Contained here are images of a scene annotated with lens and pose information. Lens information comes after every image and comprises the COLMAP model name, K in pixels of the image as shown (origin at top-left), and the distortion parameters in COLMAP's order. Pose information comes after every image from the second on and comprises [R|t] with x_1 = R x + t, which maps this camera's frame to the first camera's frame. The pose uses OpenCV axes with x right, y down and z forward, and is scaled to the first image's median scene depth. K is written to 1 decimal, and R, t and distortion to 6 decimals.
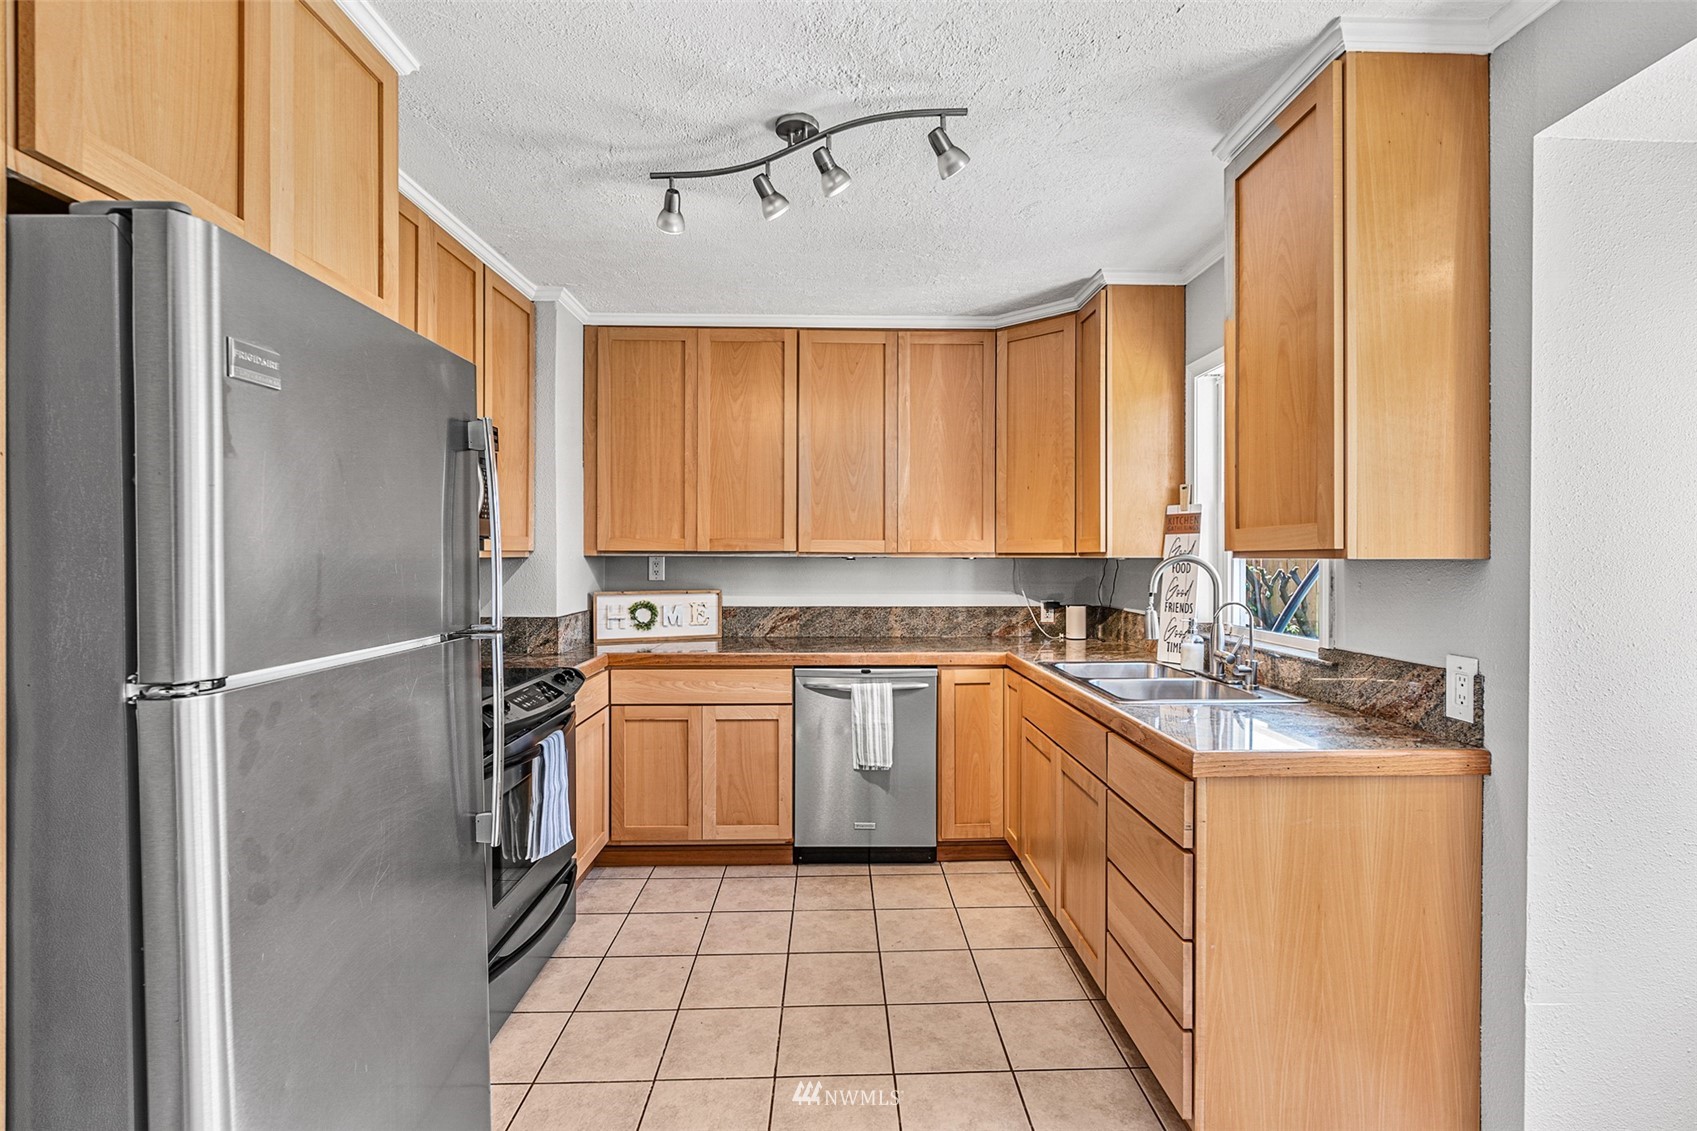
lens RADIAL K [[771.3, 0, 850.8], [0, 771.3, 571.3], [0, 0, 1]] dist [-0.012149, 0.005602]
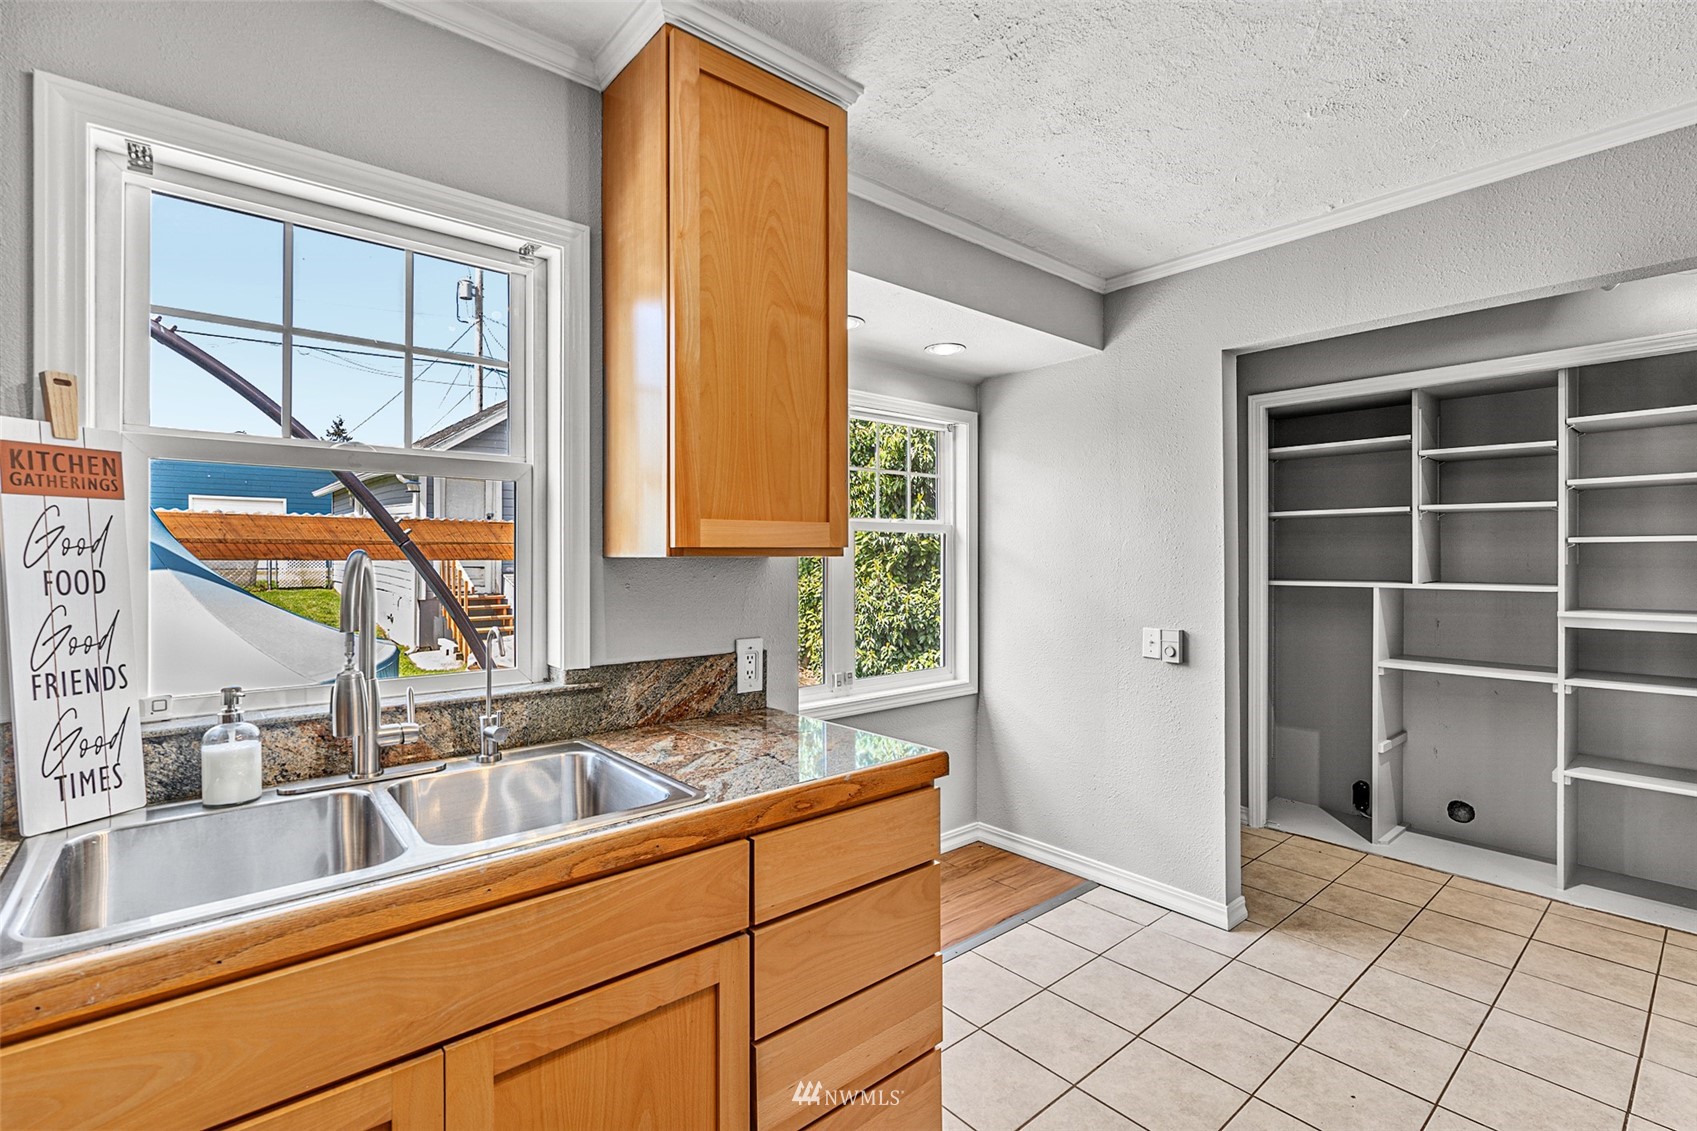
lens RADIAL K [[778.9, 0, 856.6], [0, 778.9, 558.7], [0, 0, 1]] dist [-0.011170, 0.005980]
pose [[-0.635319, -0.003098, 0.772243, -0.170298], [0.014538, 0.999767, 0.015971, -0.020862], [-0.772113, 0.021374, -0.635126, 1.144065]]
